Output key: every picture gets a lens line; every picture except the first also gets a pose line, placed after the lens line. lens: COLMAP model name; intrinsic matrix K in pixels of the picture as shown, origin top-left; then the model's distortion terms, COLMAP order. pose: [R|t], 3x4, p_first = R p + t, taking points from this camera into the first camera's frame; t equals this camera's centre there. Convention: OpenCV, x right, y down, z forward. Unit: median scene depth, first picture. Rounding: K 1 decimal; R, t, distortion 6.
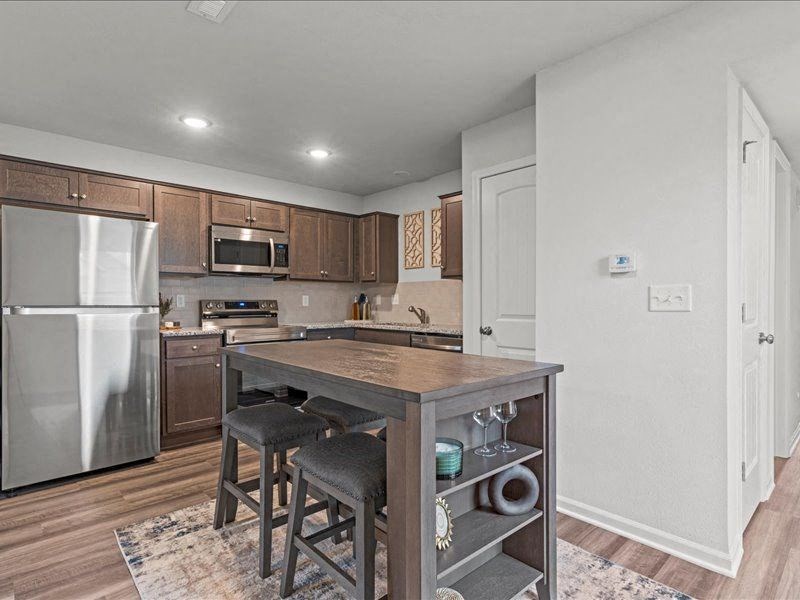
lens RADIAL K [[431.7, 0, 401.3], [0, 431.7, 304.3], [0, 0, 1]] dist [0.012017, 0.001137]
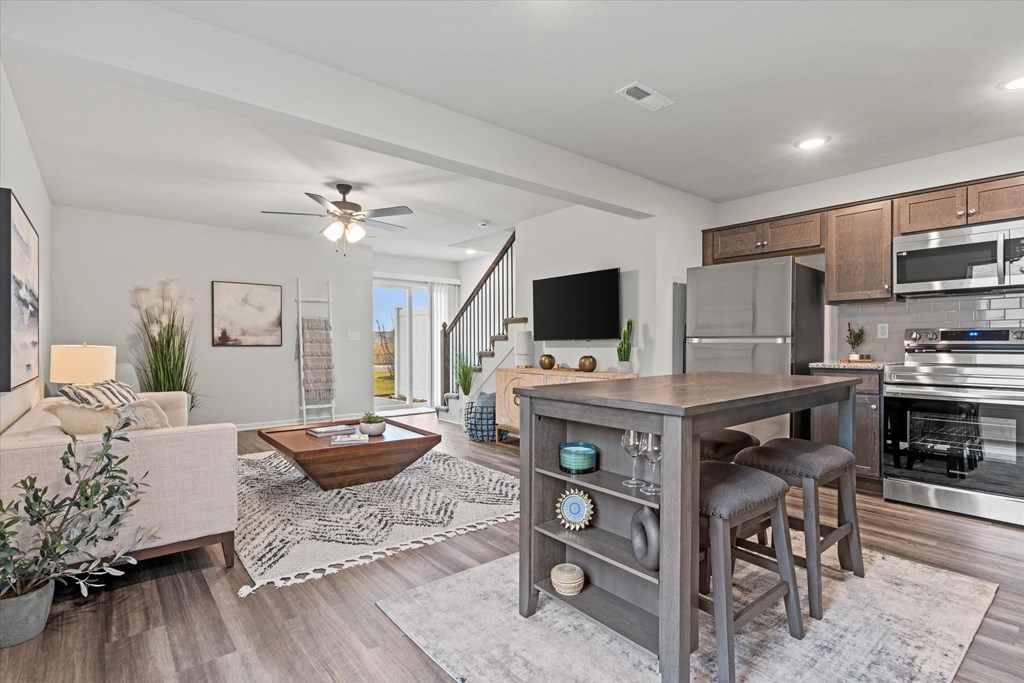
lens RADIAL K [[497.8, 0, 515.1], [0, 497.8, 339.1], [0, 0, 1]] dist [-0.004284, 0.001927]
pose [[-0.044455, -0.004011, -0.999003, 0.473986], [0.000063, 0.999992, -0.004018, 0.011437], [0.999011, -0.000241, -0.044454, 0.287397]]
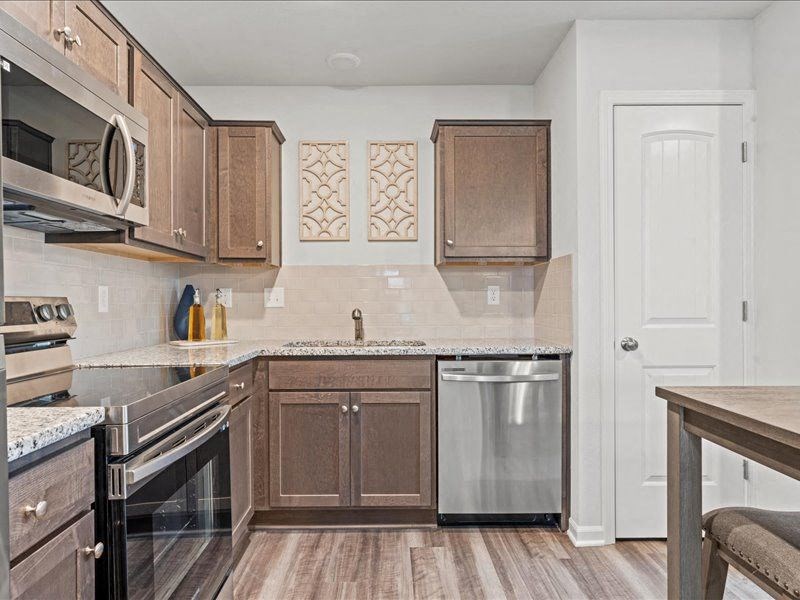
lens RADIAL K [[532.3, 0, 406.4], [0, 532.3, 301.1], [0, 0, 1]] dist [0.075357, 0.000904]
pose [[0.673416, -0.001743, 0.739262, -0.481932], [0.009107, 0.999941, -0.005938, -0.001394], [-0.739208, 0.010732, 0.673392, 0.541491]]
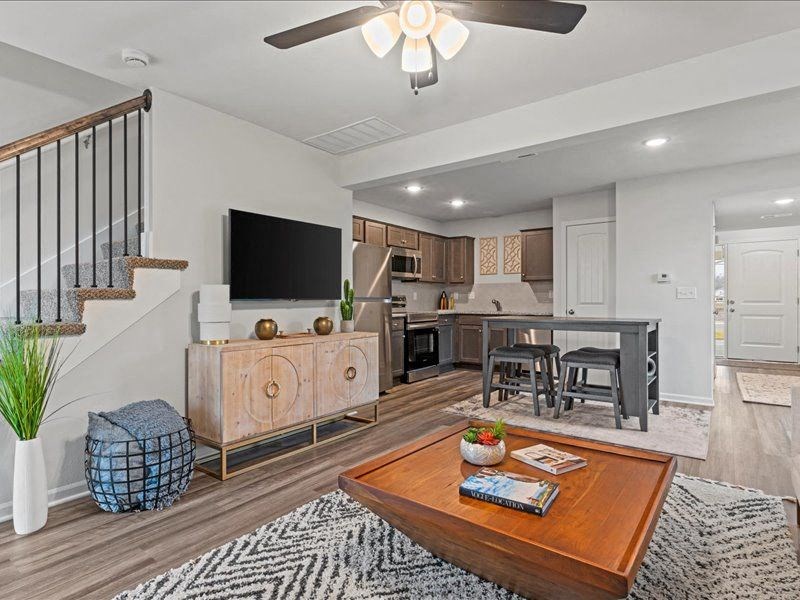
lens RADIAL K [[431.7, 0, 402.1], [0, 431.7, 300.1], [0, 0, 1]] dist [0.012017, 0.001137]
pose [[0.981805, -0.003532, 0.189860, -0.644528], [0.004675, 0.999974, -0.005575, 0.015263], [-0.189835, 0.006361, 0.981795, -0.483765]]
